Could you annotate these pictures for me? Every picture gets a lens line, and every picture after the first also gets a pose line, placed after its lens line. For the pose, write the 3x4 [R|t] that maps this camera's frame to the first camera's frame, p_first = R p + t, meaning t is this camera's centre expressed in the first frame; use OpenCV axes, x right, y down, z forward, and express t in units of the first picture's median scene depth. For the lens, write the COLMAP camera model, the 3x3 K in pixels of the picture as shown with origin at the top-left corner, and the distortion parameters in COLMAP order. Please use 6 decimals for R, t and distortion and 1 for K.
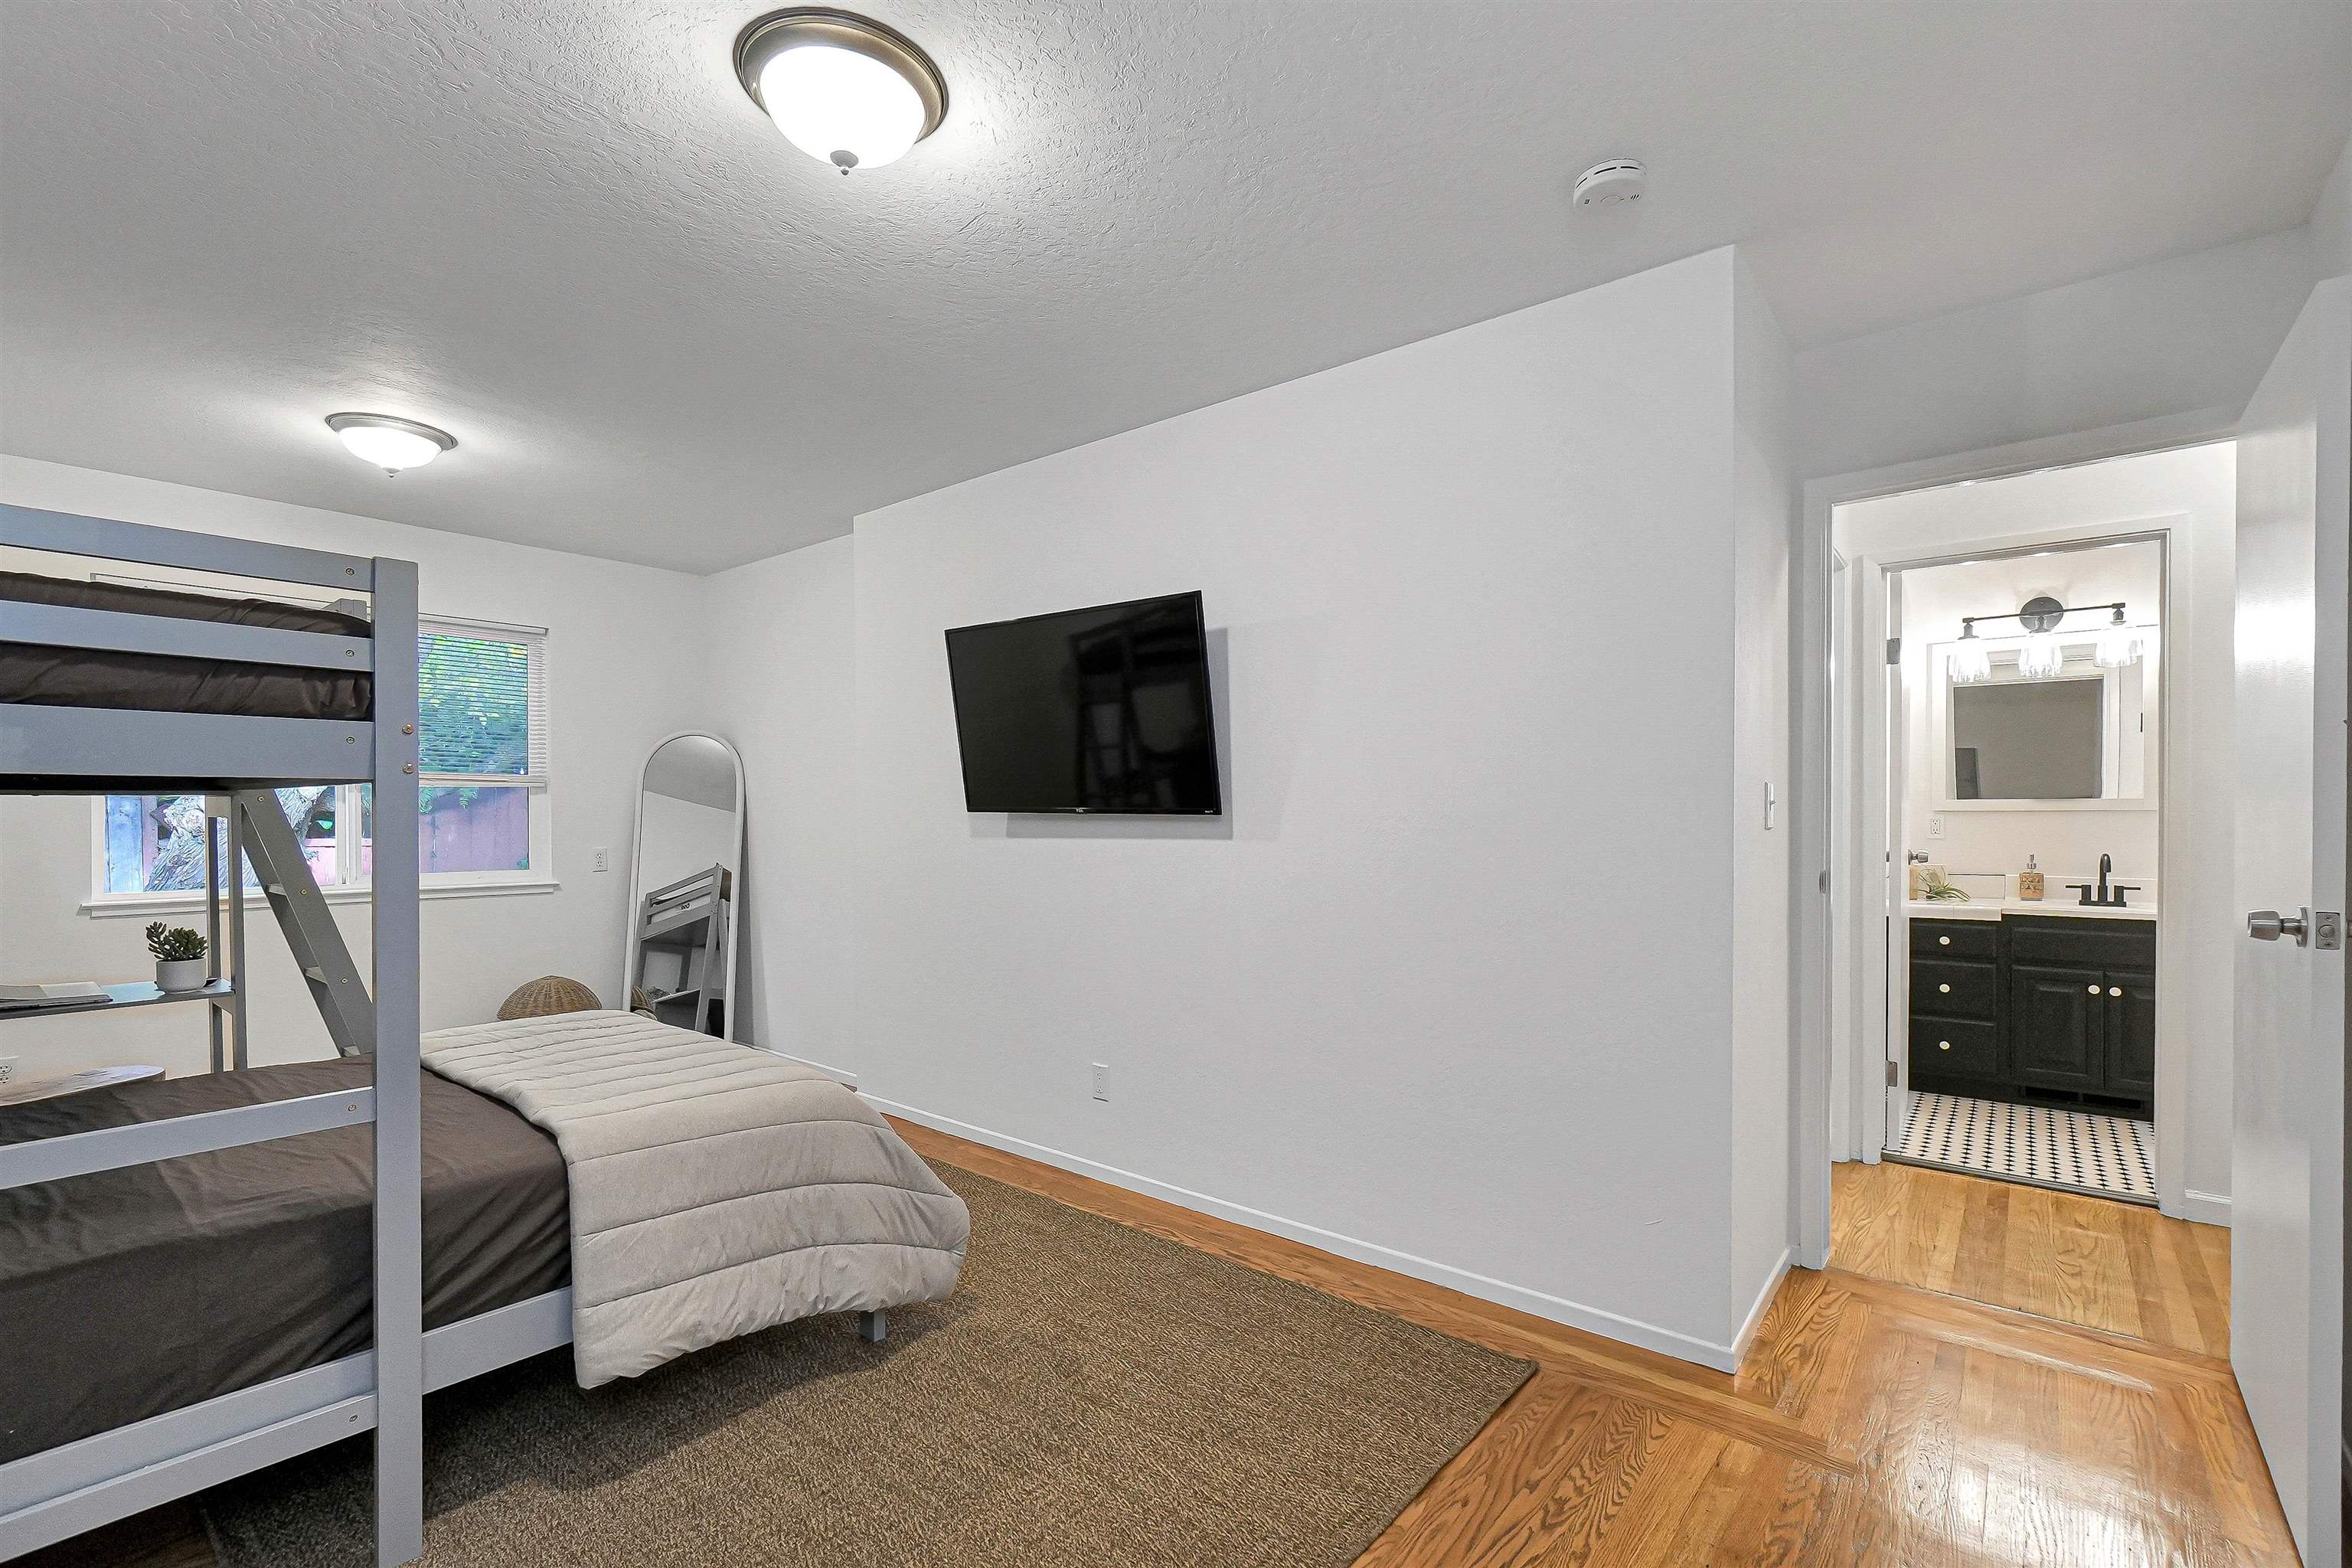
lens RADIAL K [[1029.8, 0, 1210.0], [0, 1029.8, 836.0], [0, 0, 1]] dist [0.002809, 0.000406]
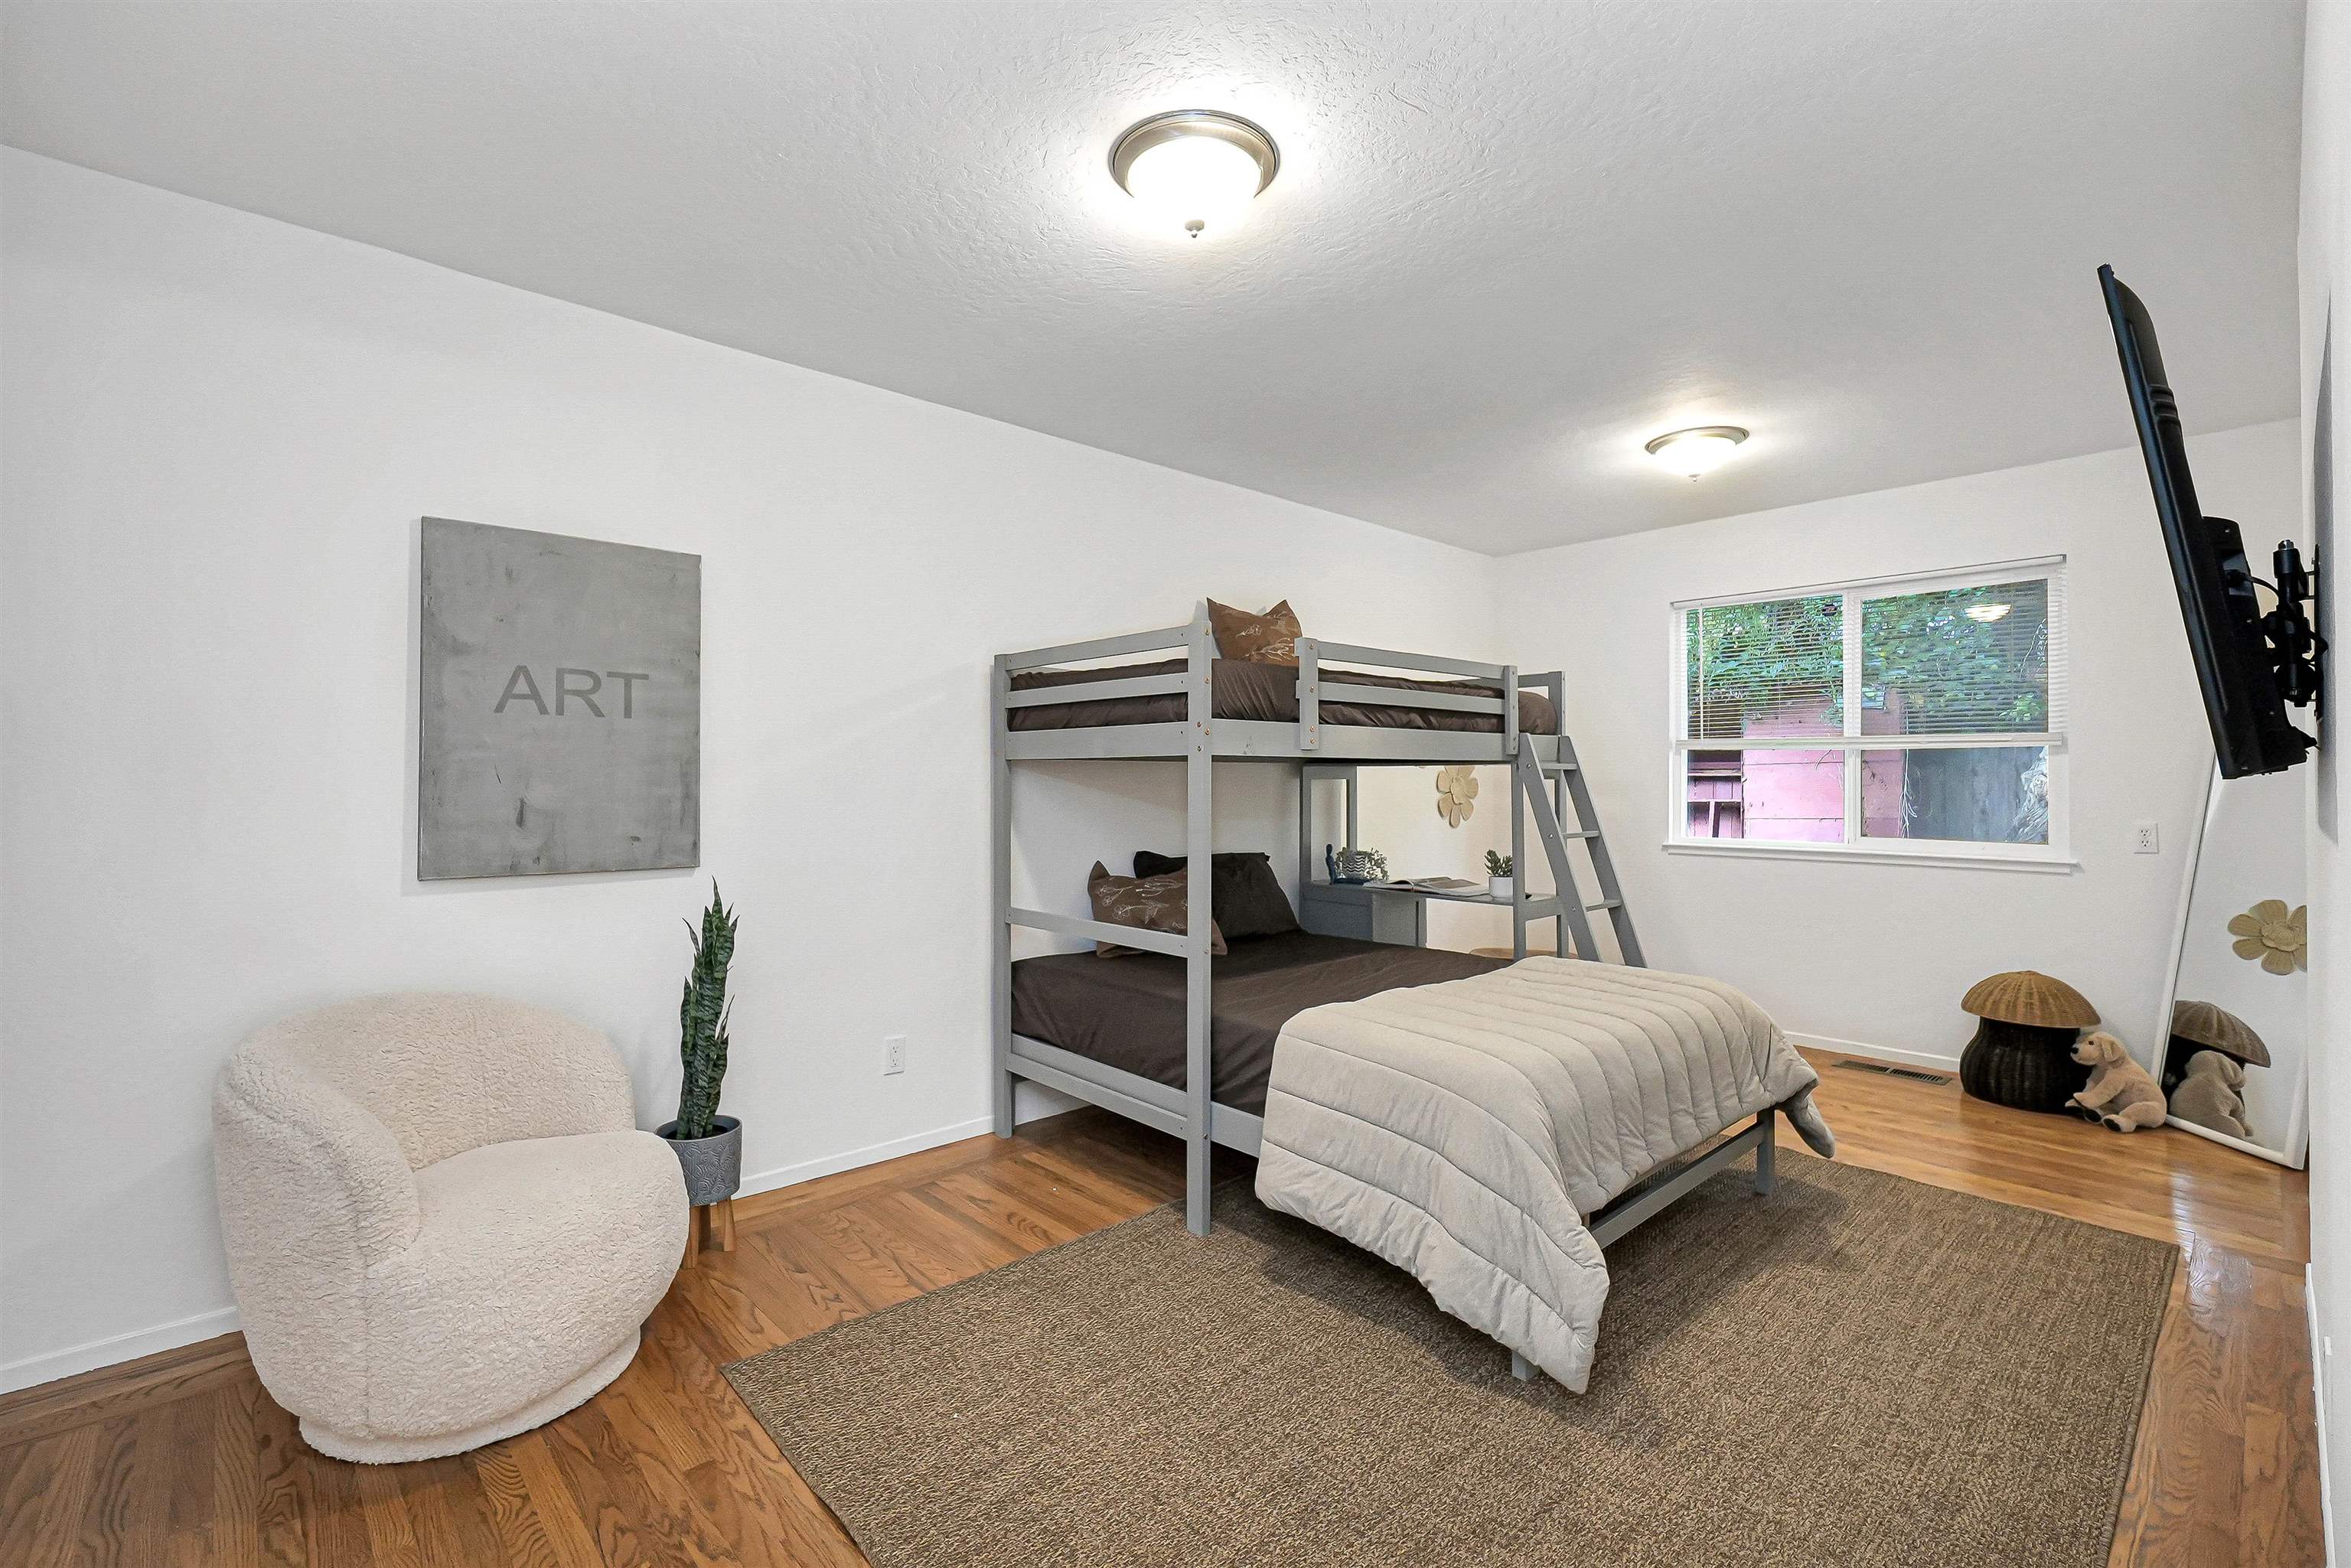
lens RADIAL K [[1028.2, 0, 1175.5], [0, 1028.2, 784.0], [0, 0, 1]] dist [-0.000495, 0.000004]
pose [[-0.149824, 0.002053, -0.988711, 0.595447], [-0.021978, 0.999744, 0.005406, -0.013347], [0.988468, 0.022540, -0.149740, 0.847347]]
